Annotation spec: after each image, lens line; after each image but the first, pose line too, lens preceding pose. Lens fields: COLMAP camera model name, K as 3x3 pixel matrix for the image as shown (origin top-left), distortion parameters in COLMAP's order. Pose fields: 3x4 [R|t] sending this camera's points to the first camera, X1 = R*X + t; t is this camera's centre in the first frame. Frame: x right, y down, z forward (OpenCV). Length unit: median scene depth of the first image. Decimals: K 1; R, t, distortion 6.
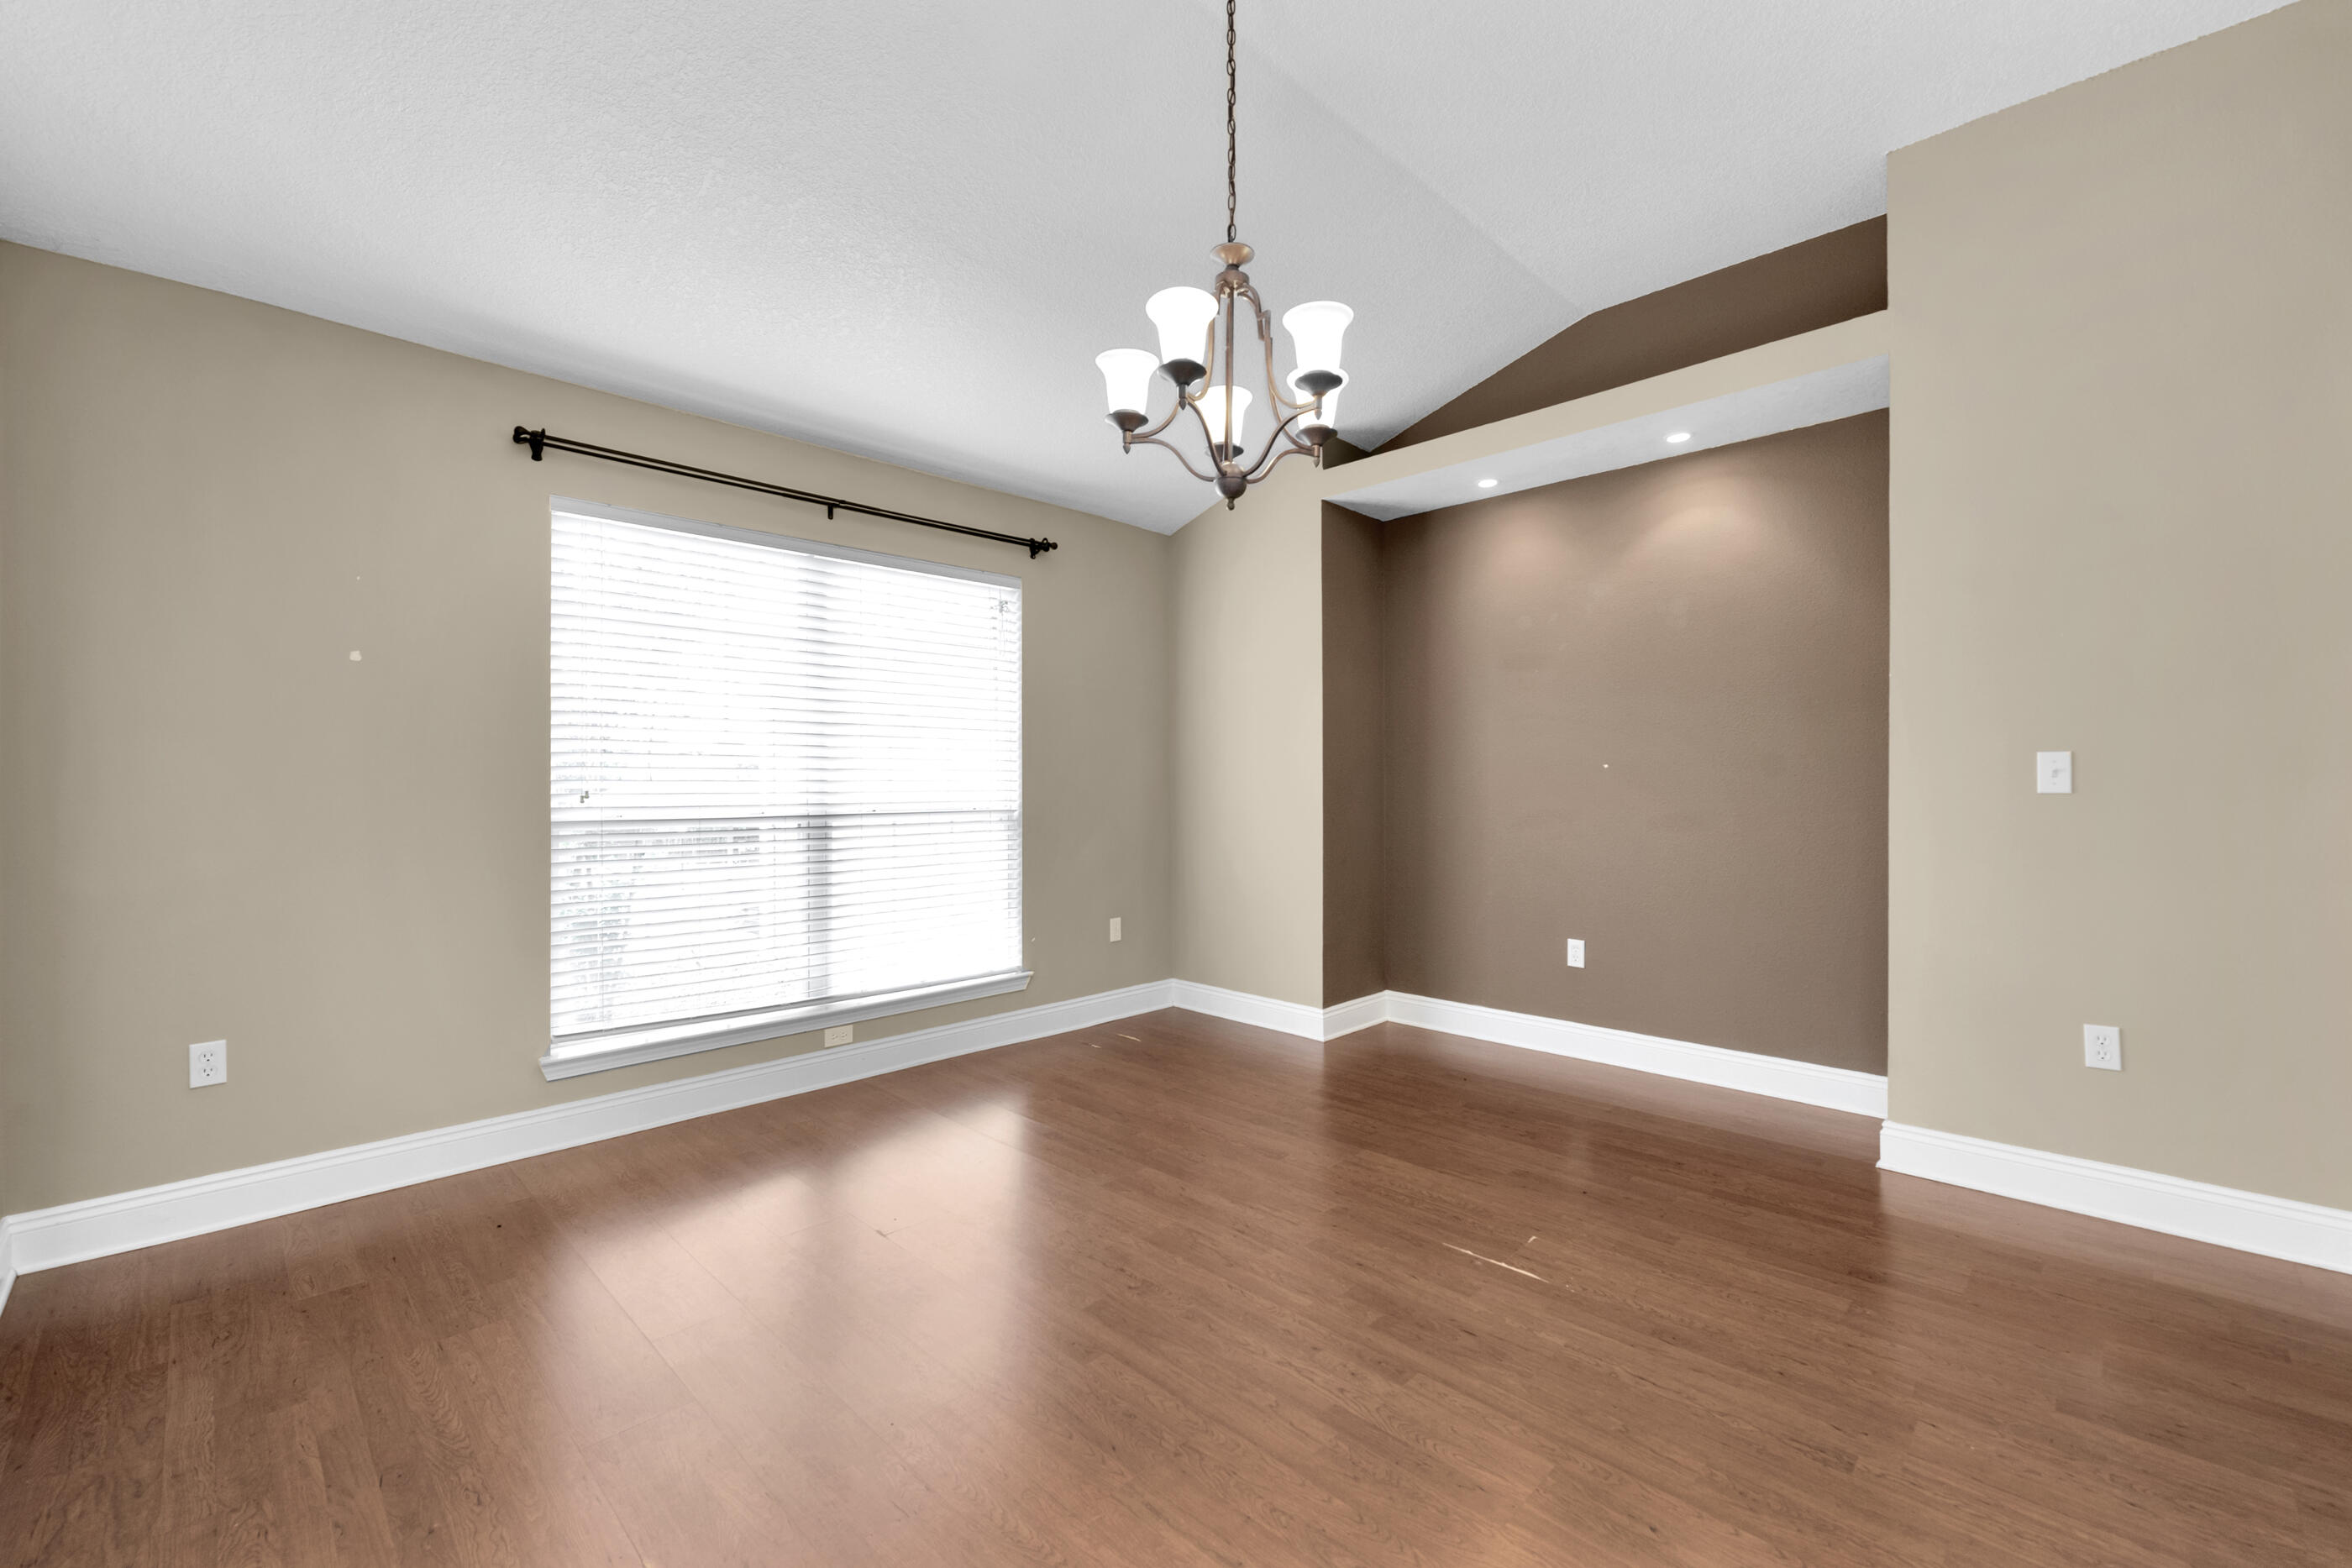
lens RADIAL K [[970.8, 0, 1167.2], [0, 970.8, 787.8], [0, 0, 1]] dist [0.010760, -0.004314]
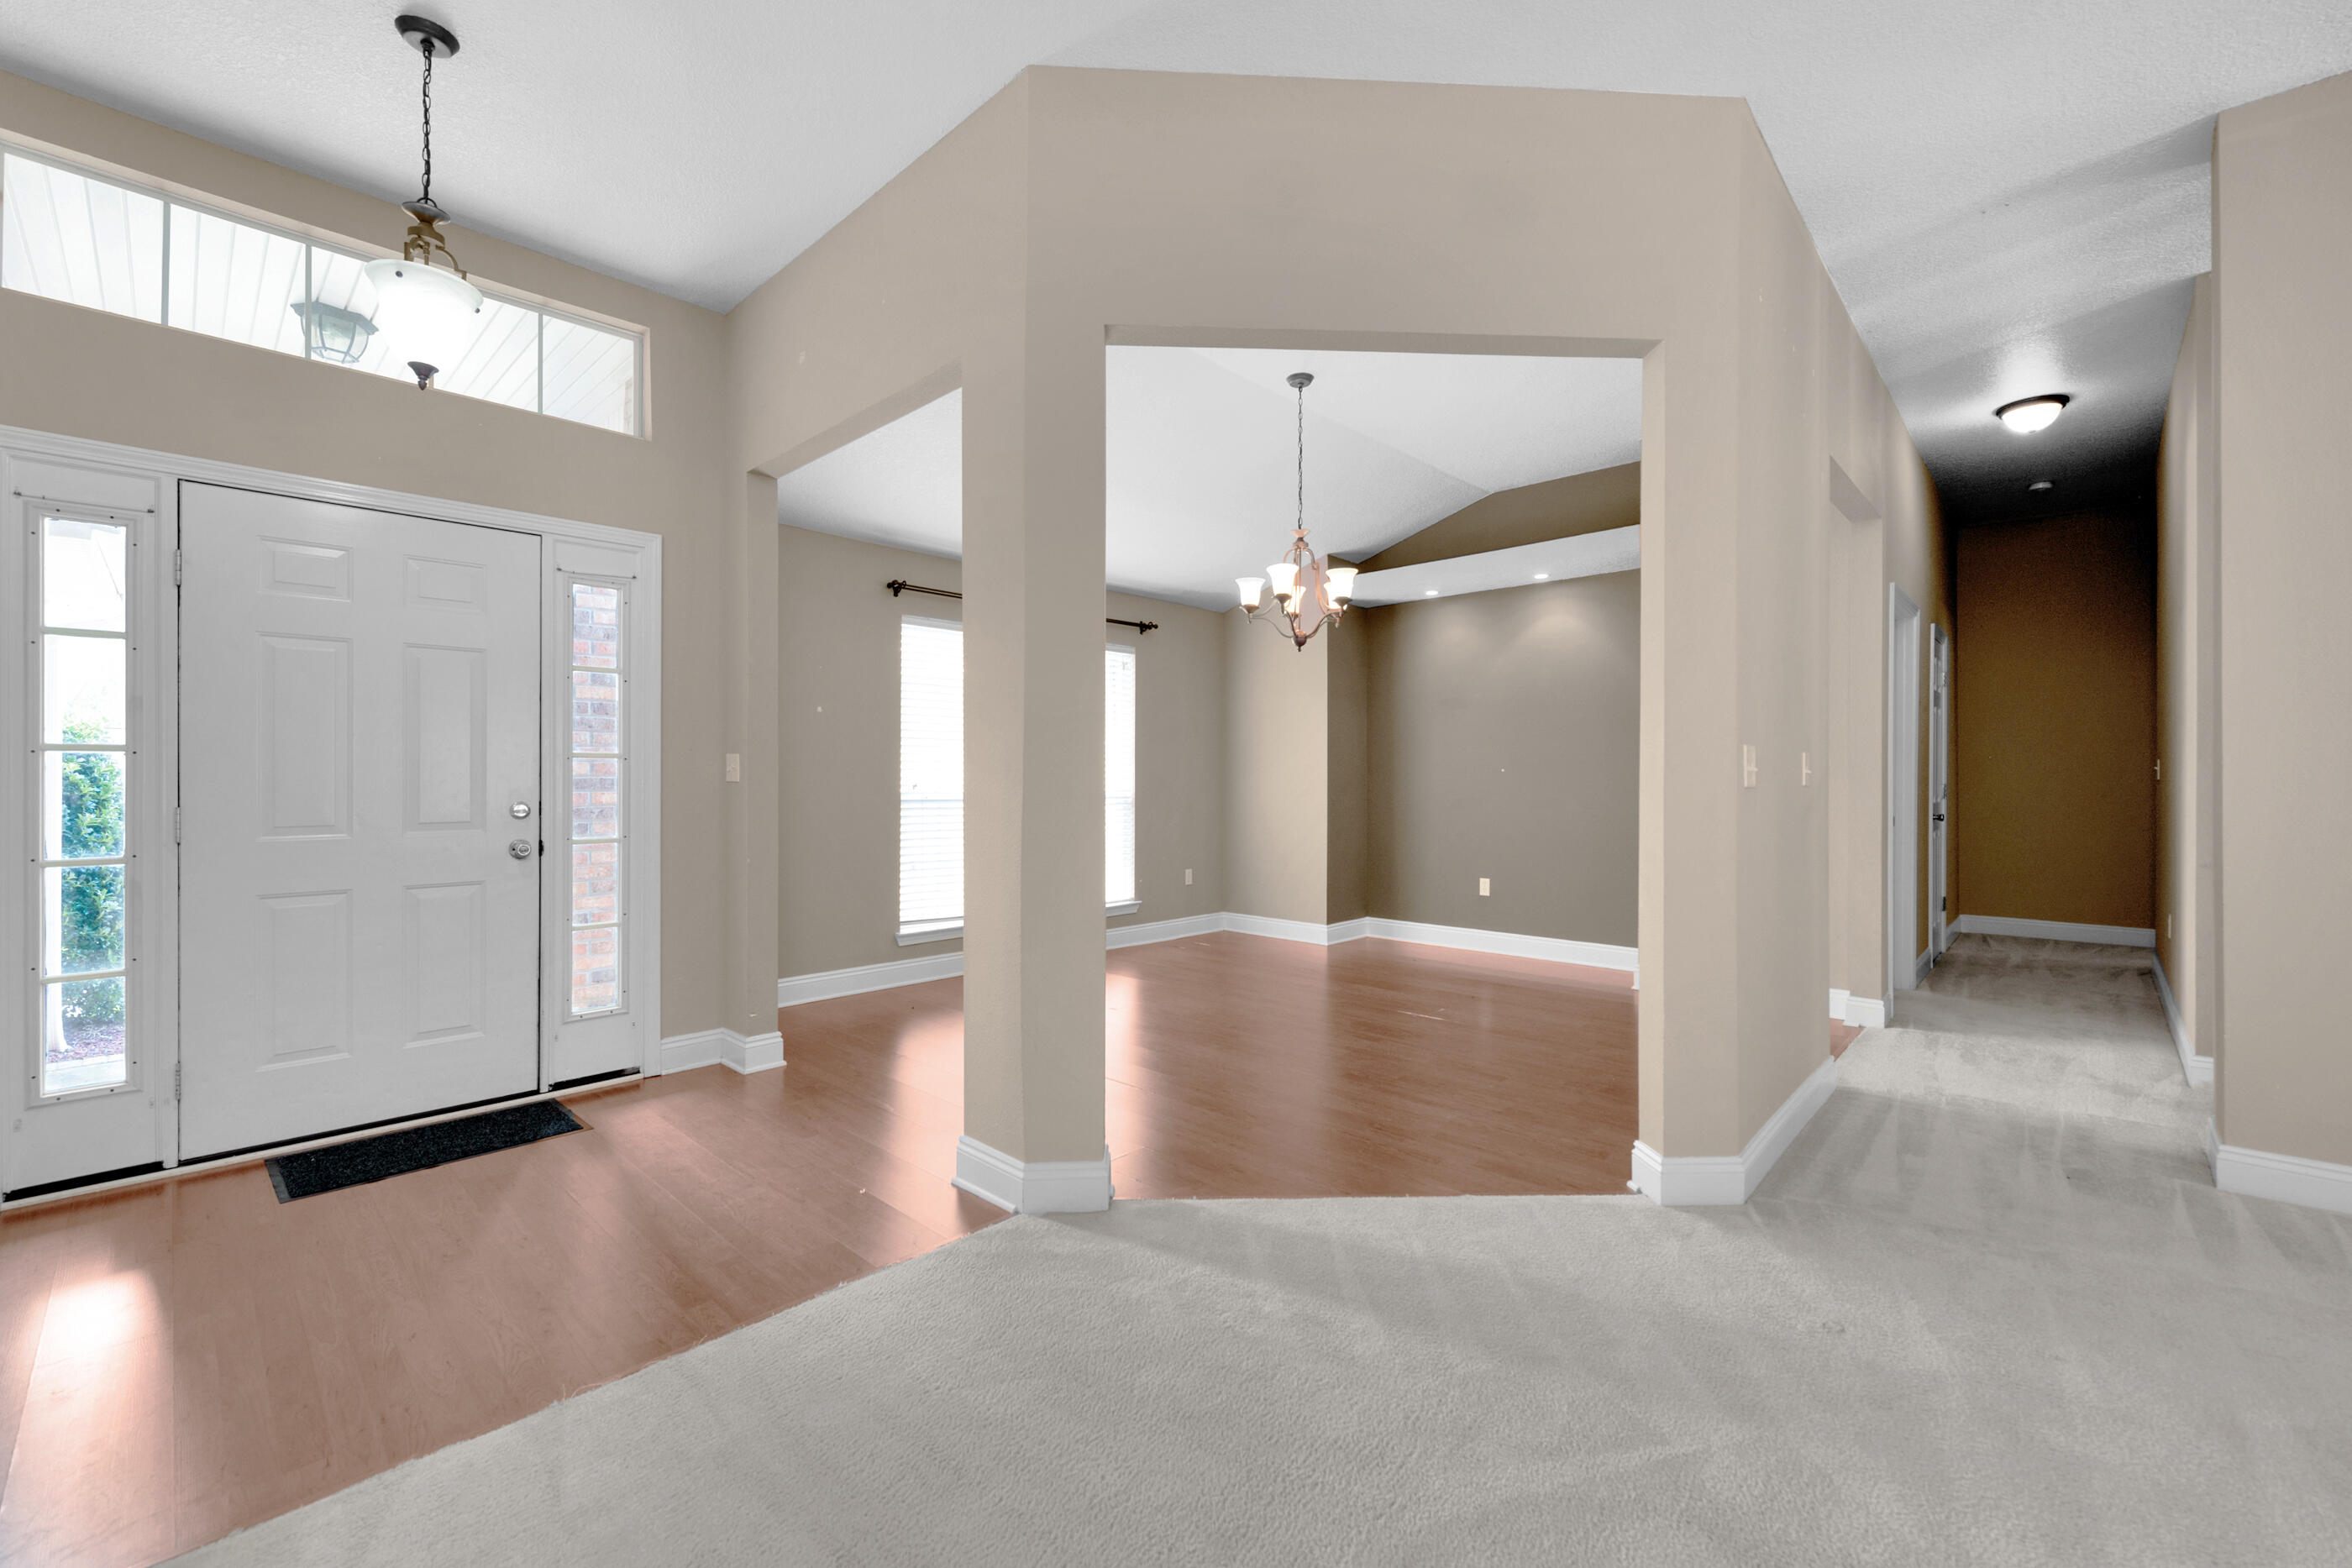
lens RADIAL K [[970.8, 0, 1193.0], [0, 970.8, 785.1], [0, 0, 1]] dist [0.010760, -0.004314]
pose [[0.998778, 0.003321, 0.049316, -0.138227], [-0.003255, 0.999994, -0.001407, 0.006253], [-0.049321, 0.001244, 0.998782, -0.571575]]
